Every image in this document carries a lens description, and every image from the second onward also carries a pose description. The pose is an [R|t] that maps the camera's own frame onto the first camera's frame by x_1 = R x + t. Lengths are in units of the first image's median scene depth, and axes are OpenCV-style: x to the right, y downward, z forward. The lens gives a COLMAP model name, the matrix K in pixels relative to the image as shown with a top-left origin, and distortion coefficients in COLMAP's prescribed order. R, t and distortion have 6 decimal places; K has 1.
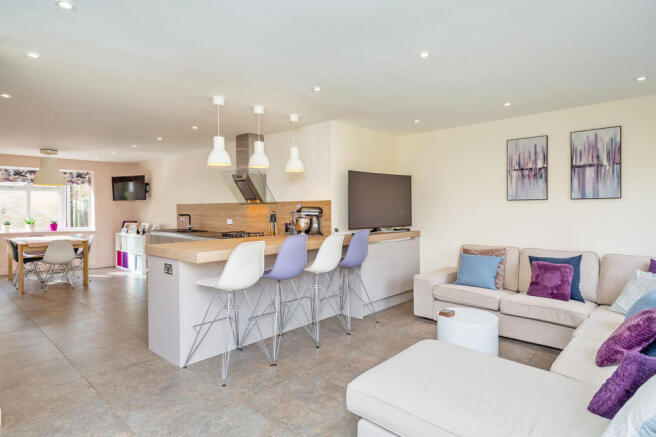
lens RADIAL K [[367.1, 0, 328.0], [0, 367.1, 218.5], [0, 0, 1]] dist [0.005198, 0.001401]
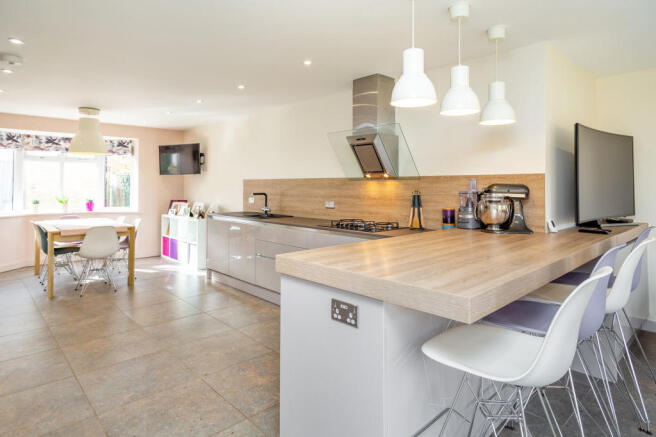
lens RADIAL K [[377.4, 0, 326.6], [0, 377.4, 183.8], [0, 0, 1]] dist [0.001137, 0.000538]
pose [[0.997871, 0.007200, -0.064813, -0.196921], [-0.009284, 0.999448, -0.031905, -0.006545], [0.064547, 0.032439, 0.997387, 0.232954]]
